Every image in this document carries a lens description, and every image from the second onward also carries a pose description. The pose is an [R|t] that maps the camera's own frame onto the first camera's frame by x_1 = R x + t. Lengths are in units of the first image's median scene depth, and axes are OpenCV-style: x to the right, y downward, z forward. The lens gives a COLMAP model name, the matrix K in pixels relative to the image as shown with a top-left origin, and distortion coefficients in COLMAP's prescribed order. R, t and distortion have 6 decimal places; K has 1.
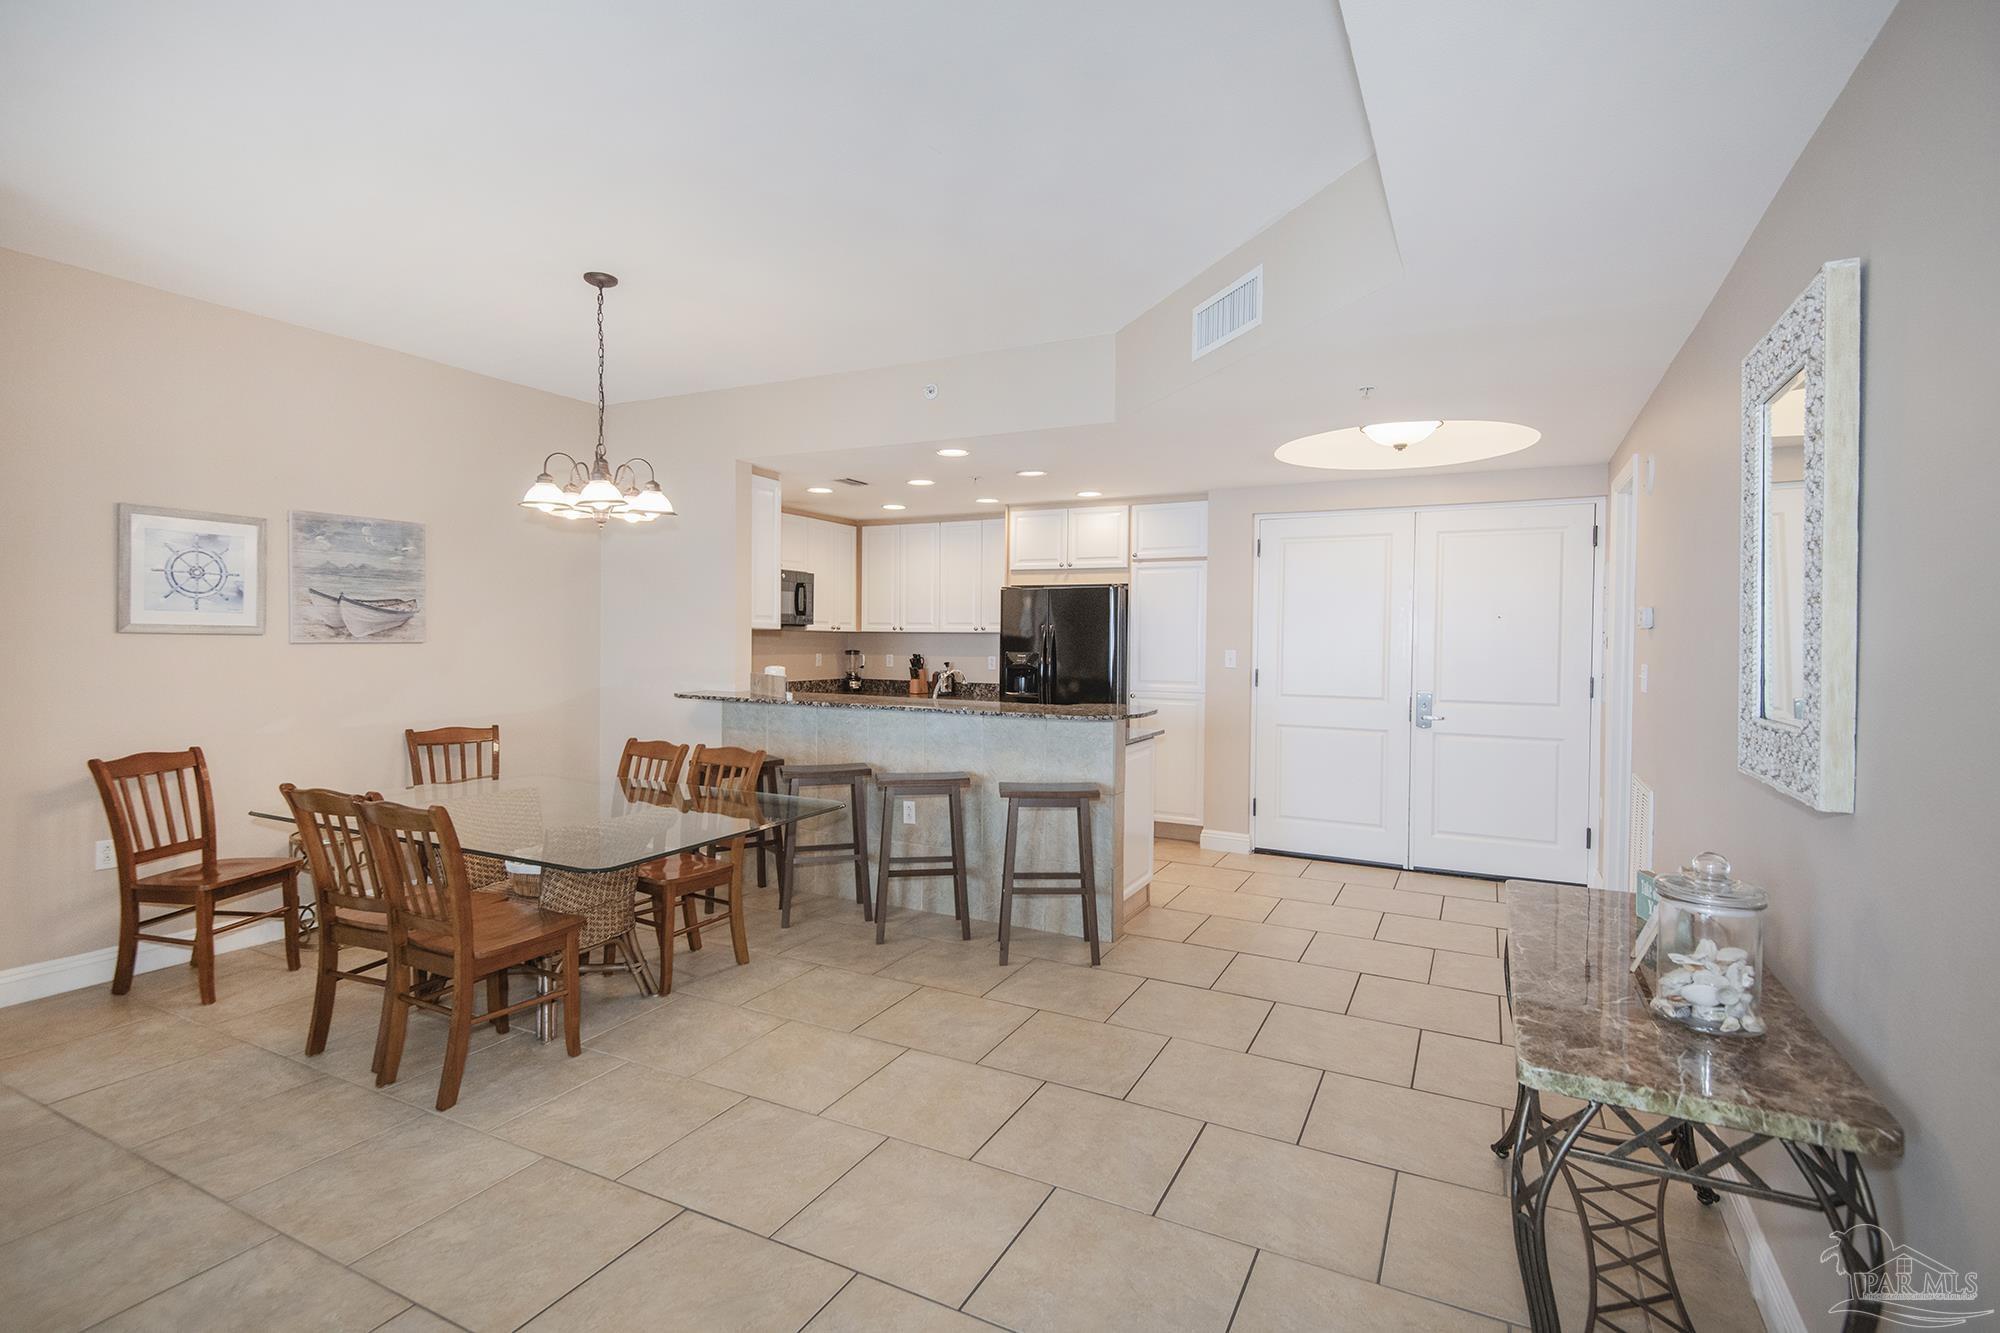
lens RADIAL K [[945.0, 0, 1000.0], [0, 945.0, 666.5], [0, 0, 1]] dist [0.000084, -0.000252]
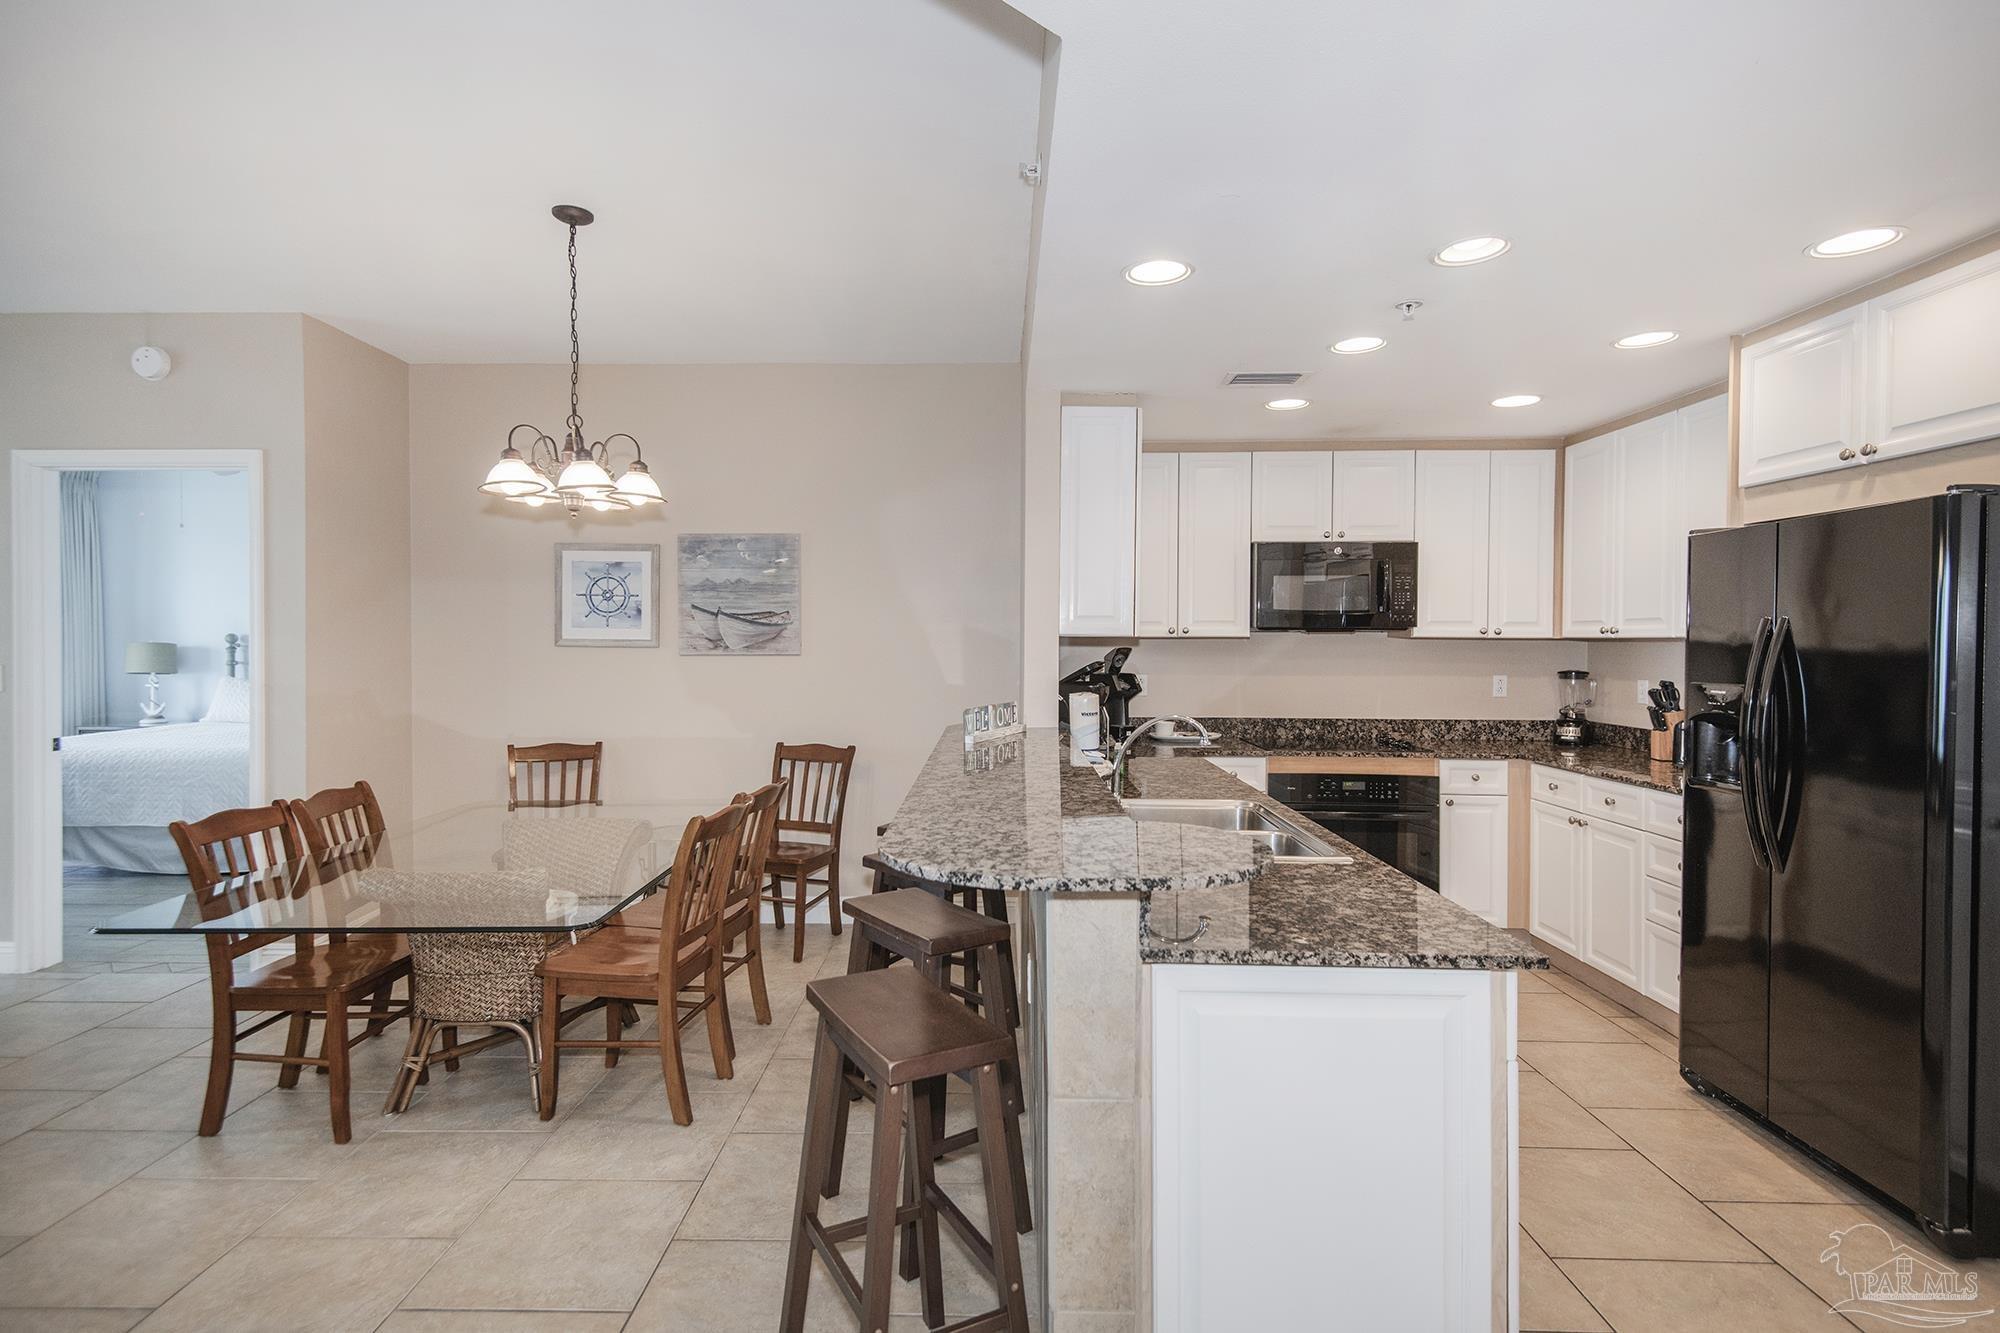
lens RADIAL K [[1000.7, 0, 993.4], [0, 1000.7, 658.8], [0, 0, 1]] dist [0.046146, -0.000410]
pose [[0.427891, 0.008004, -0.903795, 0.441715], [-0.025921, 0.999658, -0.003419, -0.024451], [0.903459, 0.024891, 0.427952, 0.789017]]
